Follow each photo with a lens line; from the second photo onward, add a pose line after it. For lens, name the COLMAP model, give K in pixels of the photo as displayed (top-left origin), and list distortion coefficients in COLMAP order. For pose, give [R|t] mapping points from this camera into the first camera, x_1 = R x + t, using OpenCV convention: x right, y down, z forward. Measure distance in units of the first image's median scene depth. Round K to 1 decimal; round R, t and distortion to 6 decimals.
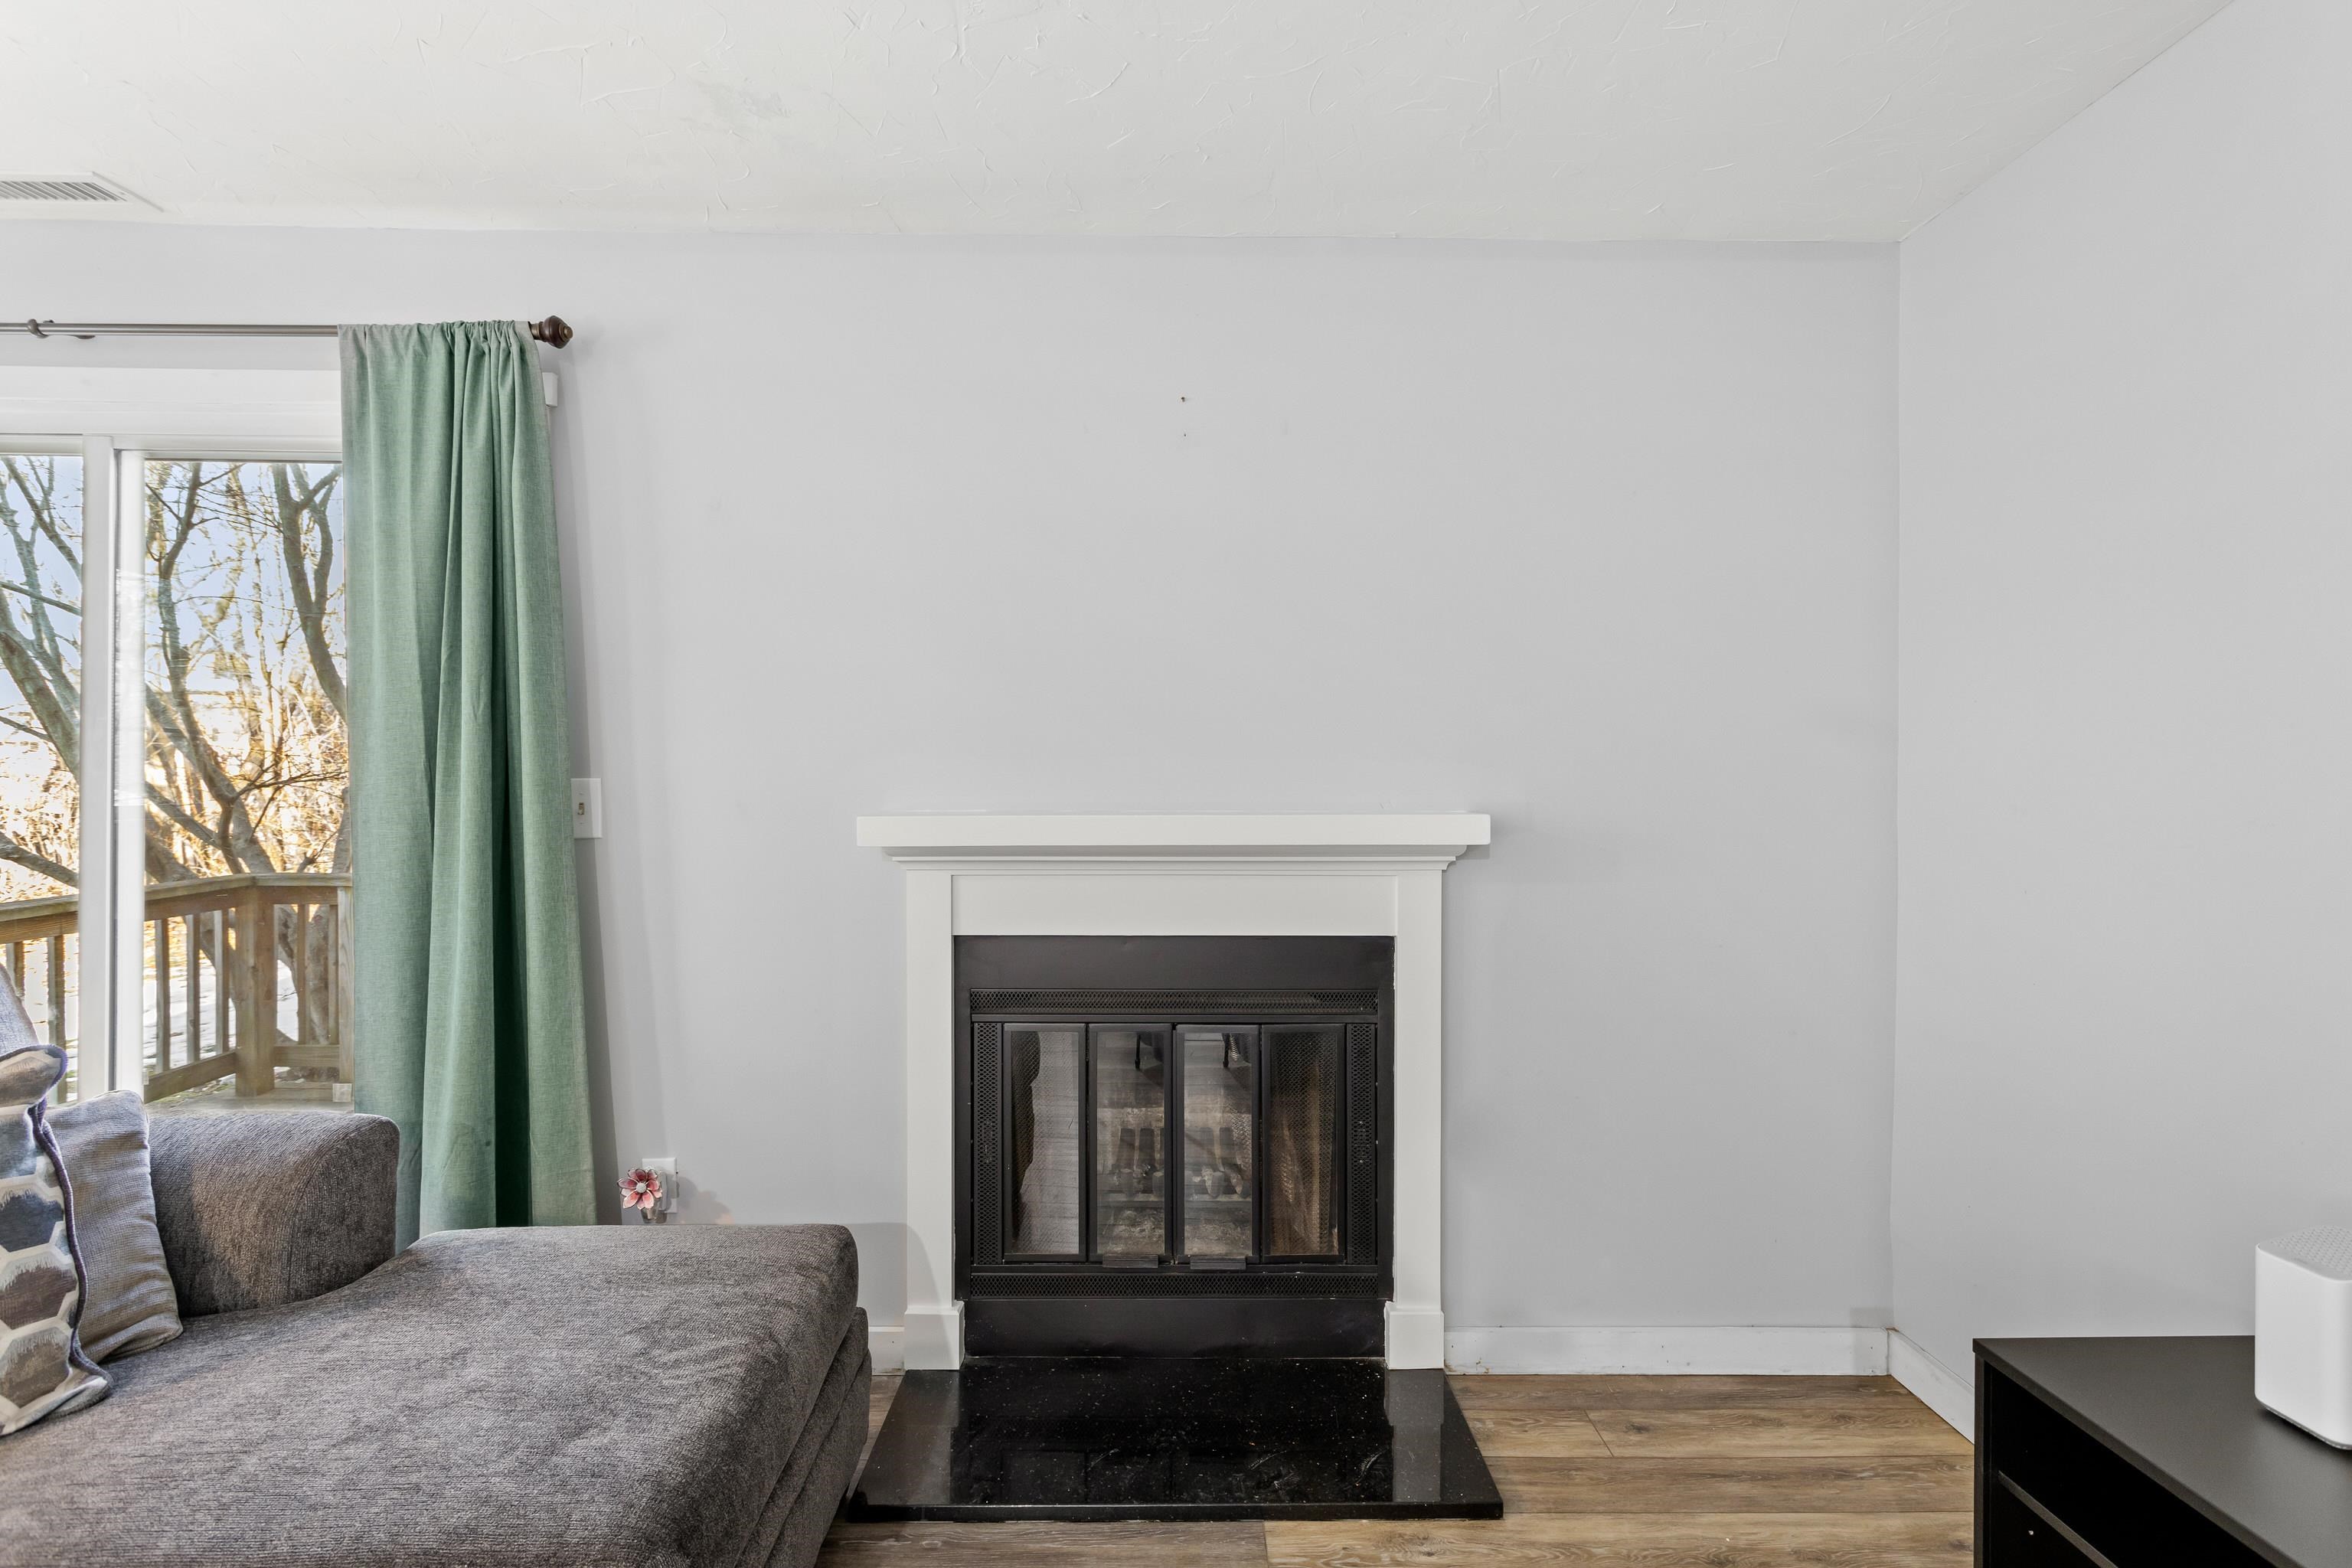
lens RADIAL K [[1118.0, 0, 1187.3], [0, 1118.0, 771.1], [0, 0, 1]] dist [-0.005023, 0.002970]
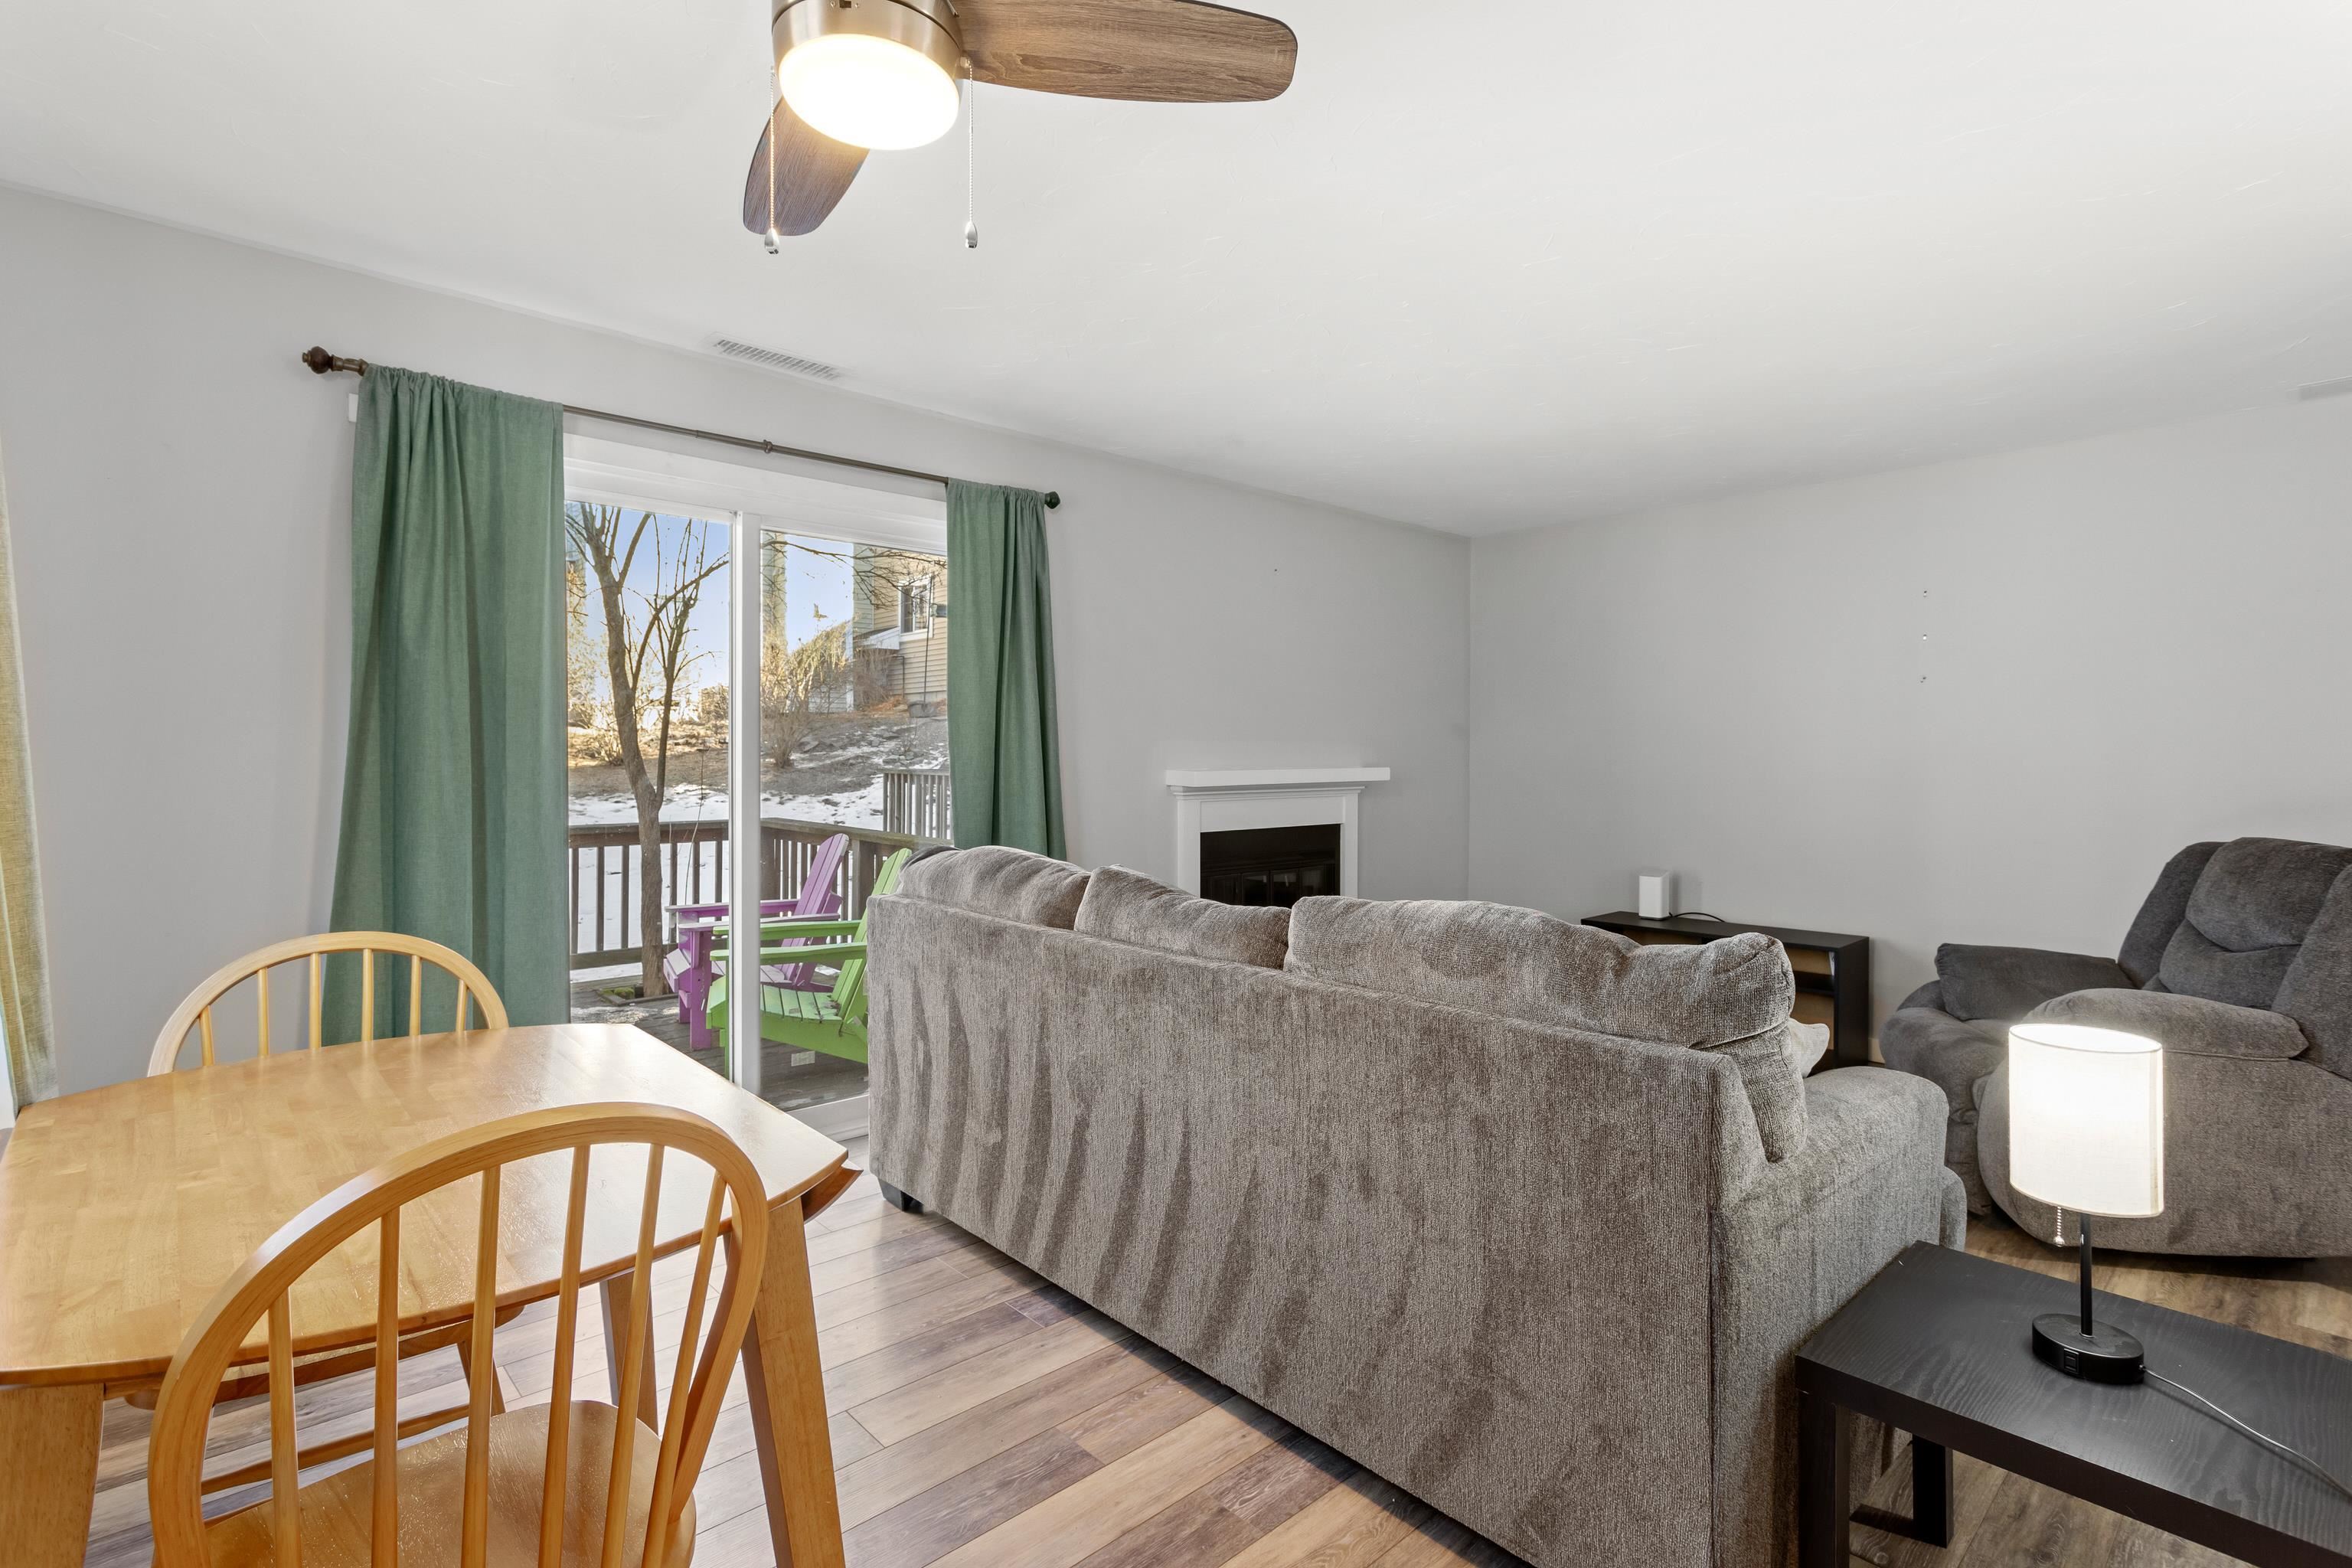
lens RADIAL K [[1118.0, 0, 1187.1], [0, 1118.0, 772.5], [0, 0, 1]] dist [-0.005023, 0.002970]
pose [[0.746261, -0.013781, 0.665511, -1.547820], [-0.000007, 0.999786, 0.020710, 0.000656], [-0.665654, -0.015460, 0.746101, -0.454086]]
